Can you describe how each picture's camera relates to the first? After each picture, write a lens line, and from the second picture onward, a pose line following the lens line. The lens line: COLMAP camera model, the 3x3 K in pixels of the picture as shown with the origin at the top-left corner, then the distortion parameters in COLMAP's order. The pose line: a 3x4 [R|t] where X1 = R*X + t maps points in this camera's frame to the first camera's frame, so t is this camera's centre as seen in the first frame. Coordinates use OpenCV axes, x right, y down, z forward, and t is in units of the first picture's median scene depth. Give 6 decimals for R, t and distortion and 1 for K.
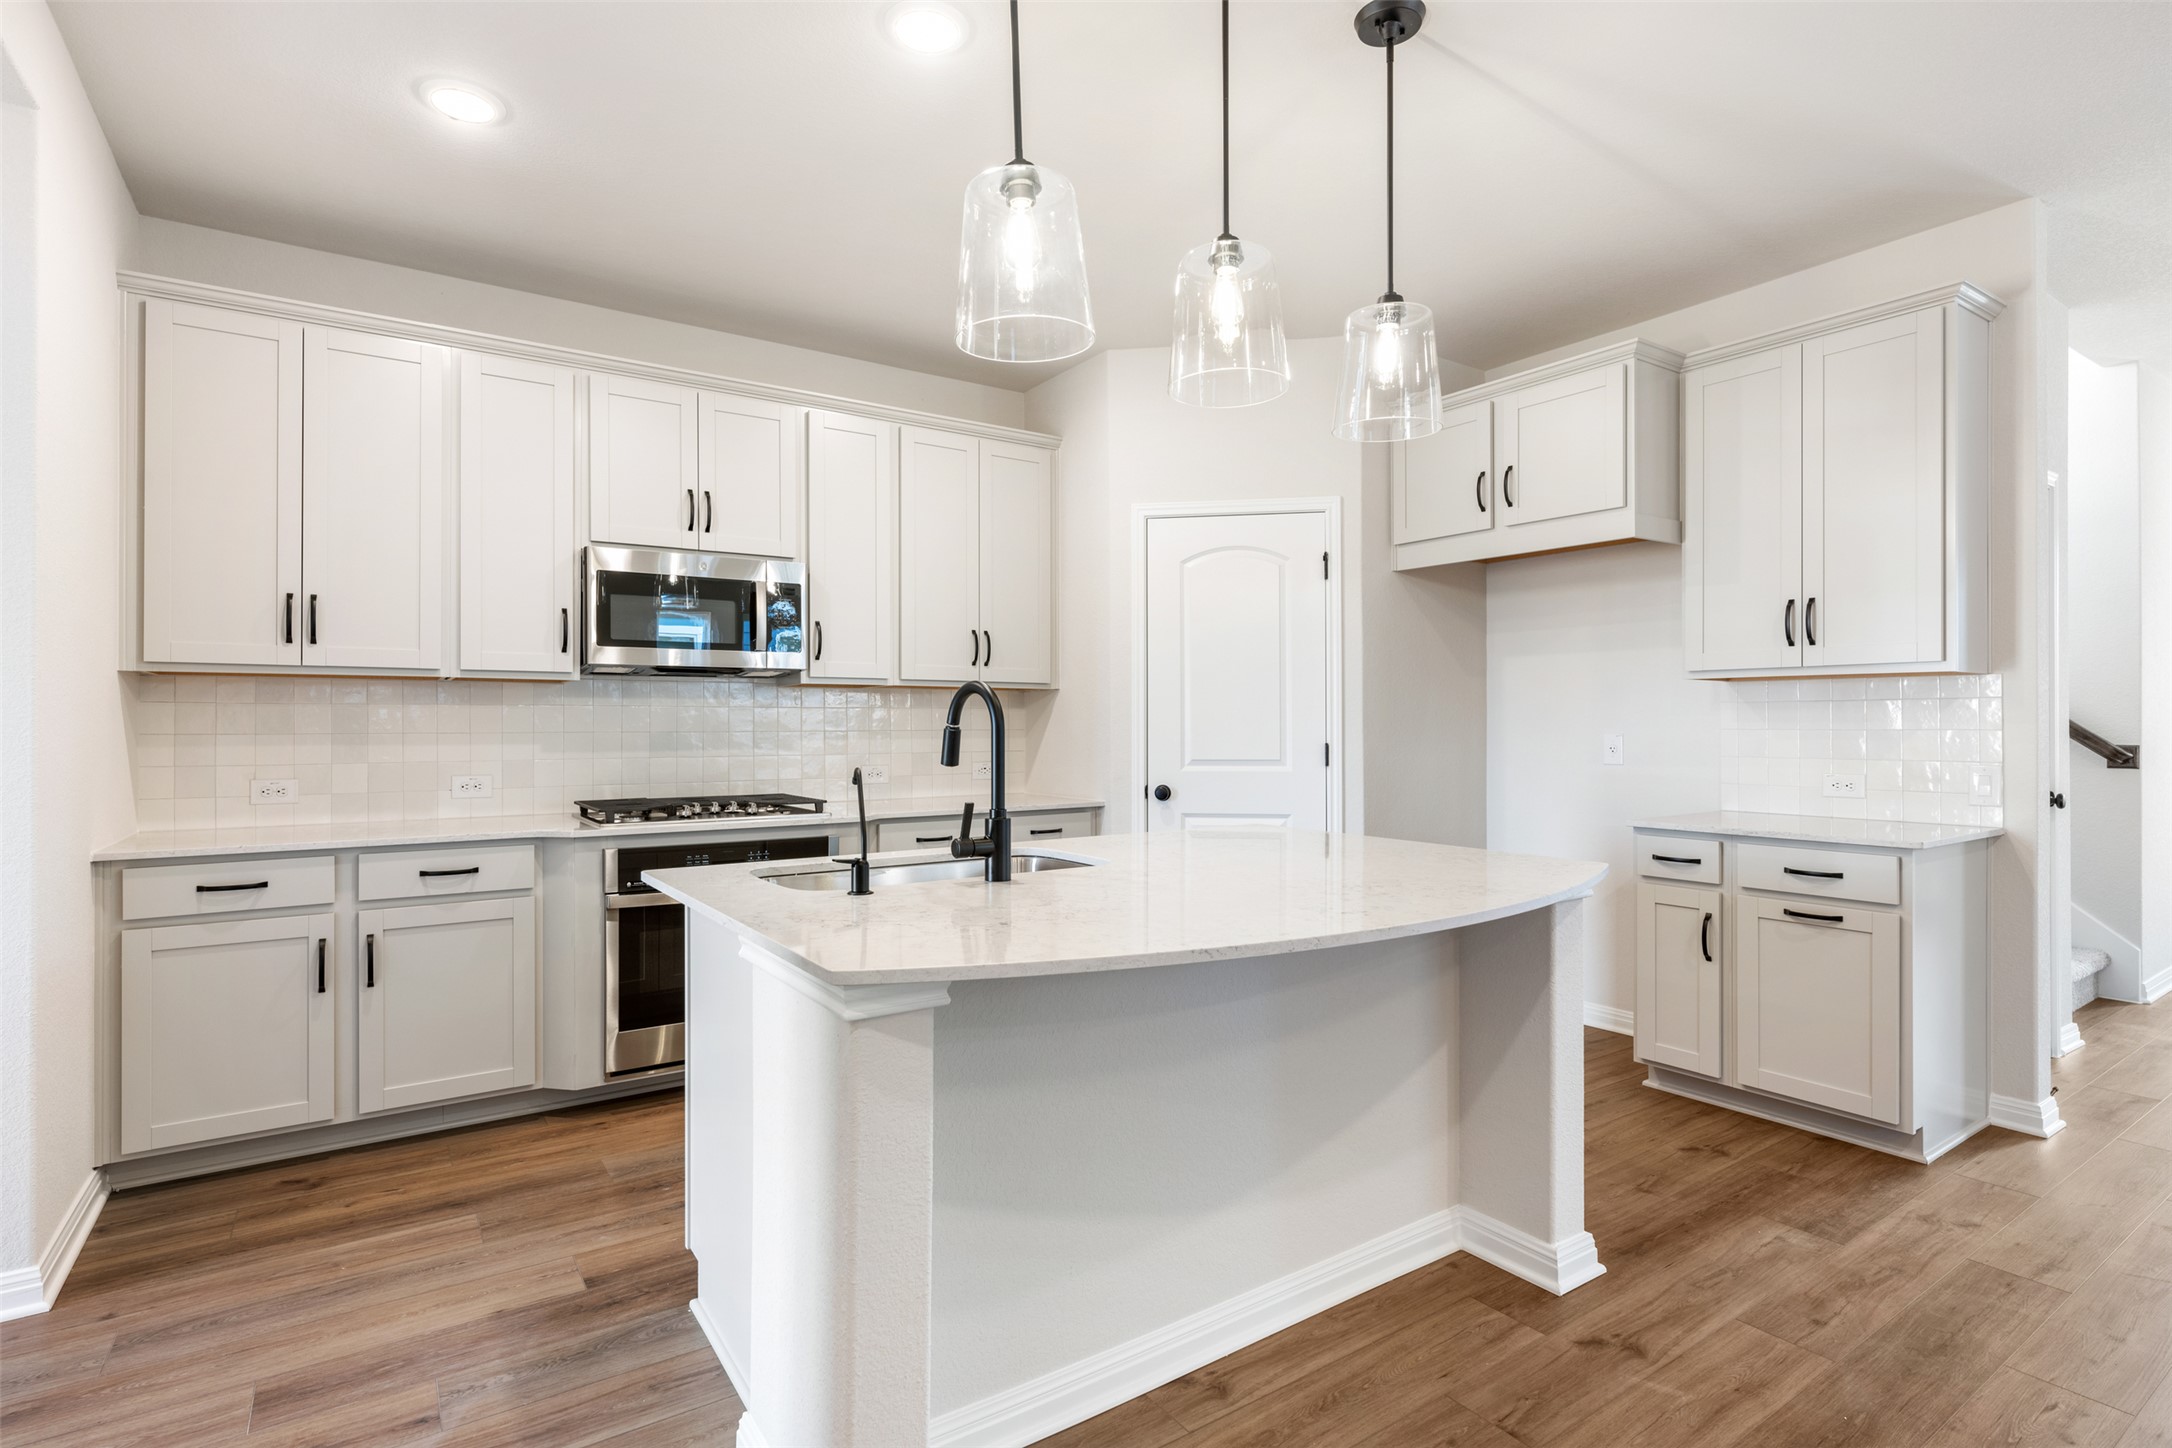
lens RADIAL K [[1069.0, 0, 1073.0], [0, 1069.0, 719.4], [0, 0, 1]] dist [-0.004219, 0.000881]
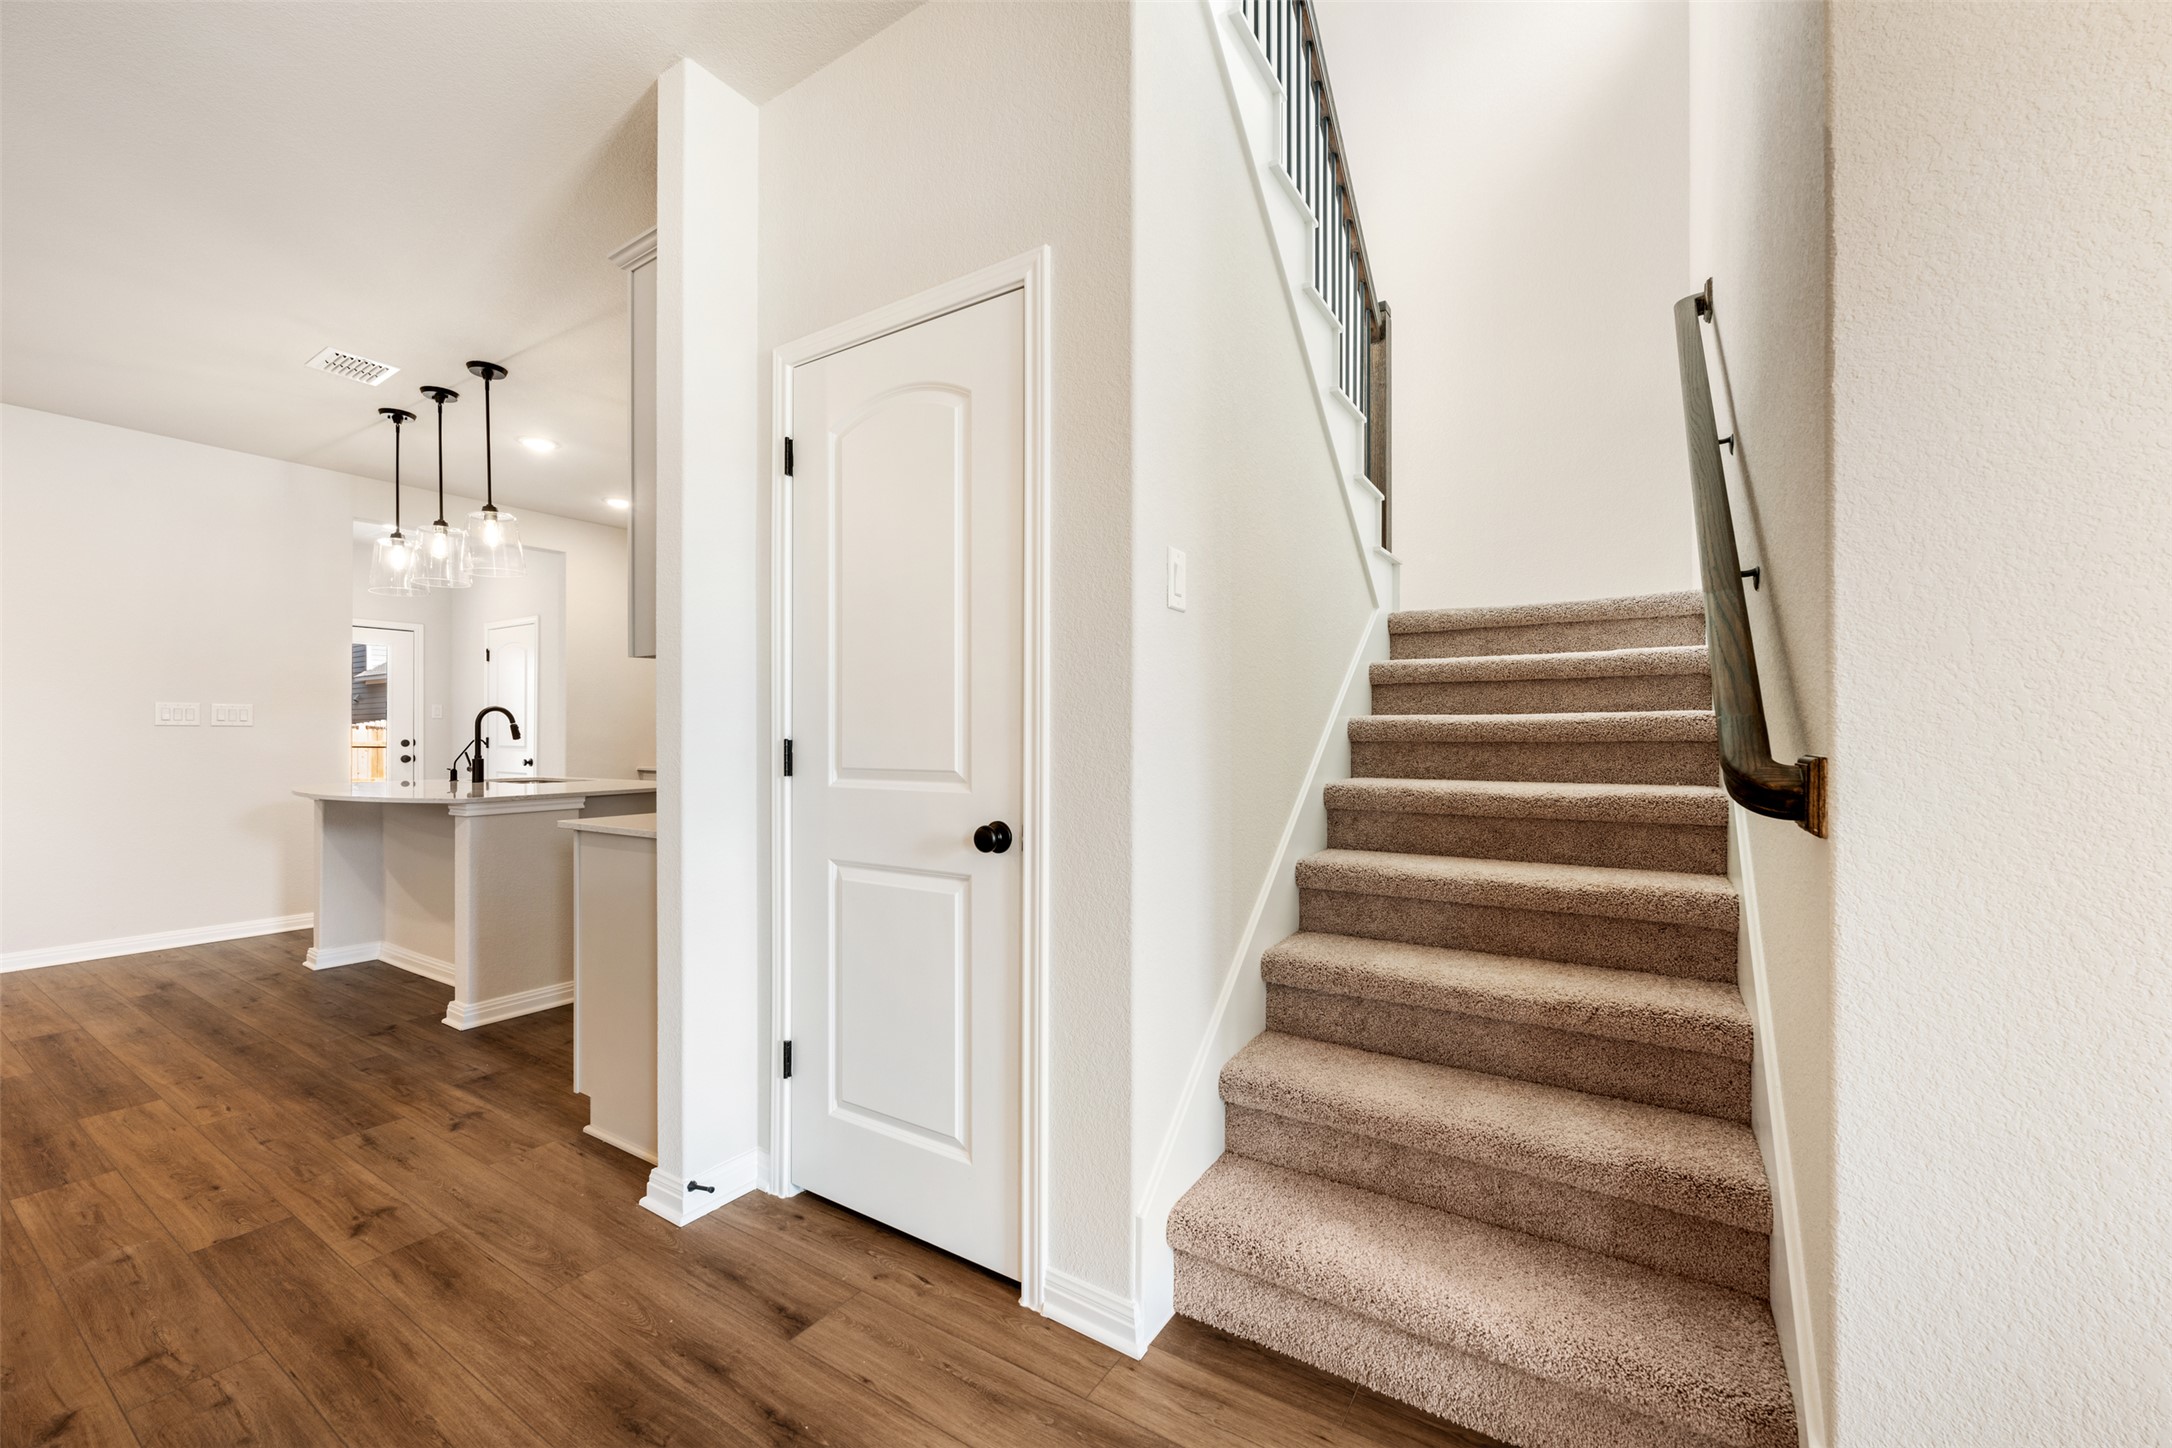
lens RADIAL K [[868.1, 0, 1090.6], [0, 868.1, 735.4], [0, 0, 1]] dist [-0.001837, 0.000312]
pose [[0.385118, 0.000796, -0.922867, 1.641567], [0.006323, 0.999974, 0.003502, 0.023654], [0.922846, -0.007184, 0.385103, 1.043328]]
